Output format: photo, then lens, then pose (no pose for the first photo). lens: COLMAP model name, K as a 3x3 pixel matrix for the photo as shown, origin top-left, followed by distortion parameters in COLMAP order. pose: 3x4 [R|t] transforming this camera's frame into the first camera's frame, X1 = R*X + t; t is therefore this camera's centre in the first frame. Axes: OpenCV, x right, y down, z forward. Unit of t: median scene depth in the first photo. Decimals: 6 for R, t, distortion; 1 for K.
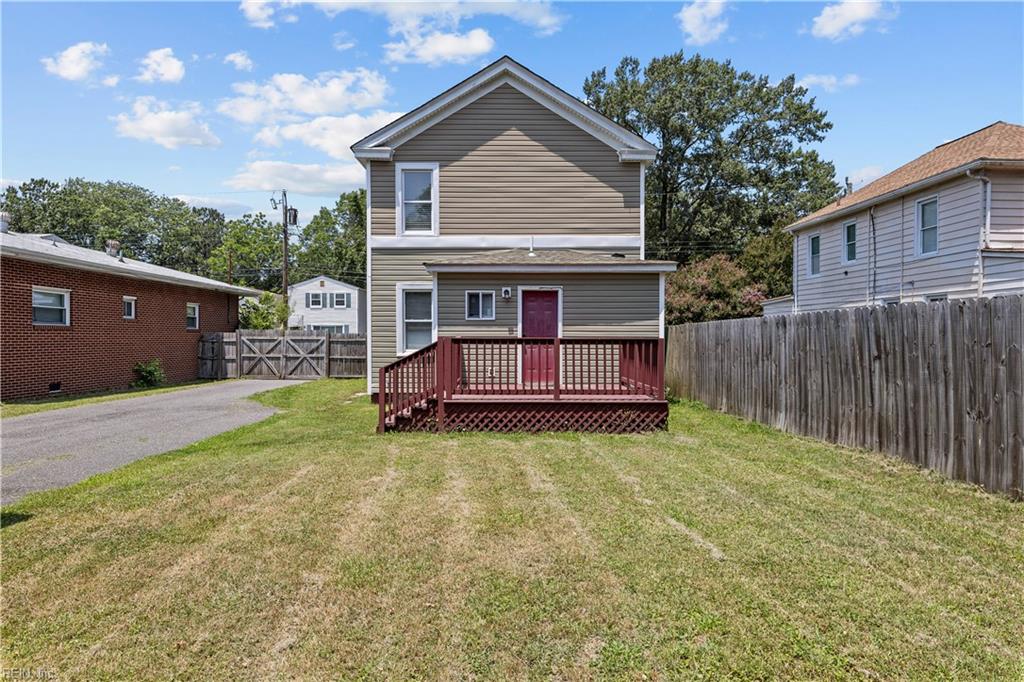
lens RADIAL K [[581.3, 0, 511.2], [0, 581.3, 344.4], [0, 0, 1]] dist [0.000368, -0.000106]
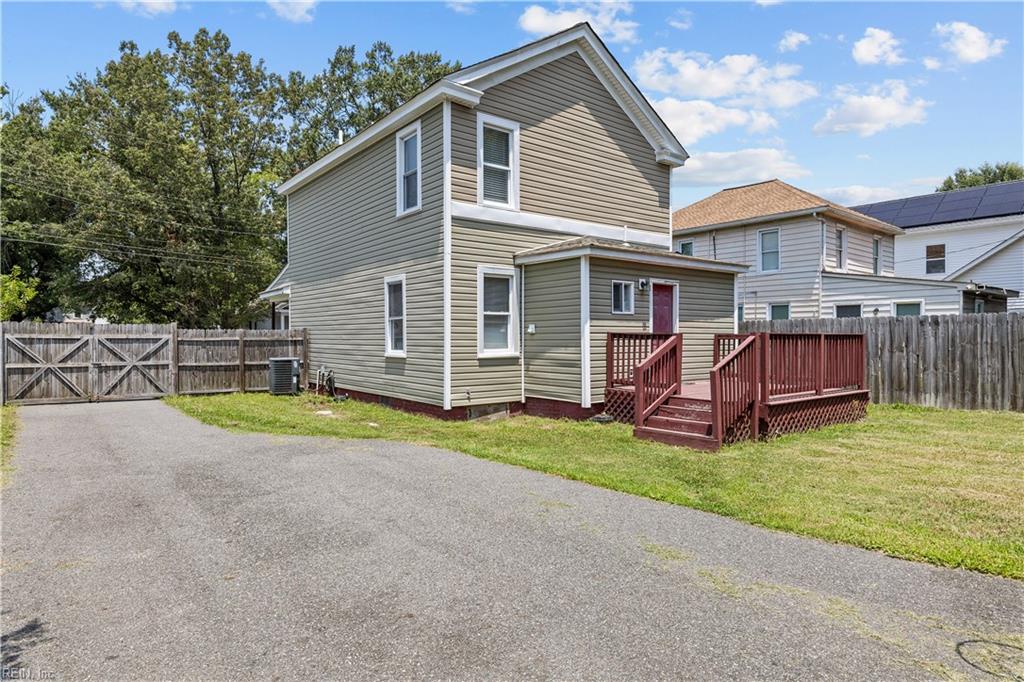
lens RADIAL K [[581.3, 0, 511.2], [0, 581.3, 344.4], [0, 0, 1]] dist [0.000368, -0.000106]
pose [[0.795861, -0.010646, 0.605386, -0.640063], [0.010406, 0.999938, 0.003905, -0.000247], [-0.605390, 0.003192, 0.795922, 0.346076]]
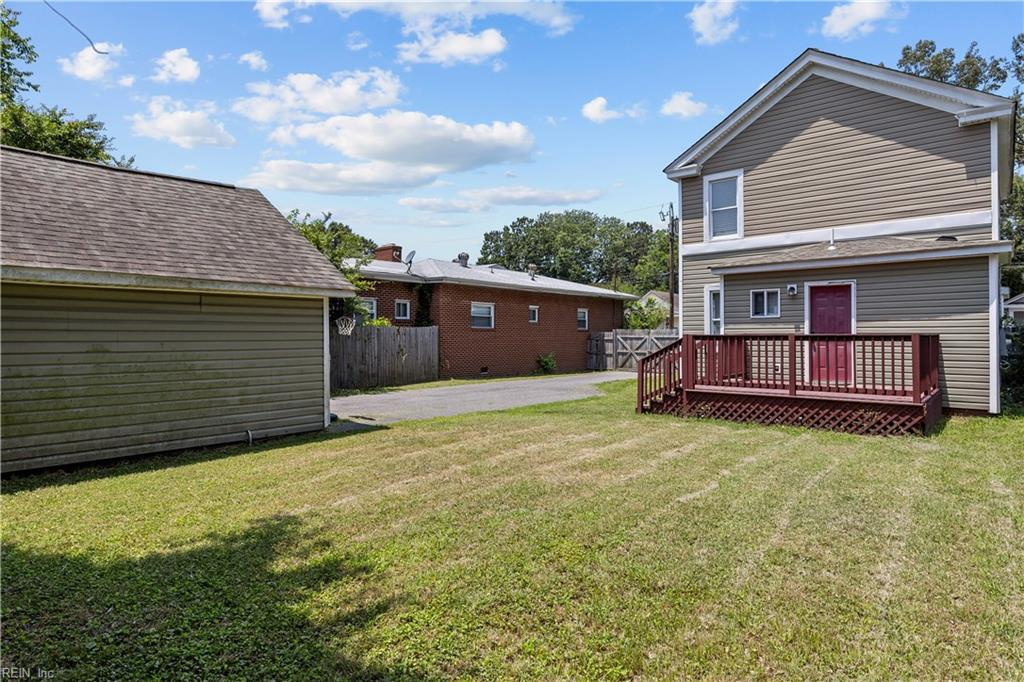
lens RADIAL K [[584.5, 0, 513.9], [0, 584.5, 335.4], [0, 0, 1]] dist [-0.001604, -0.000357]
pose [[0.752873, -0.004481, -0.658151, 0.257556], [-0.004450, 0.999919, -0.011899, 0.003258], [0.658151, 0.011888, 0.752792, -0.064766]]
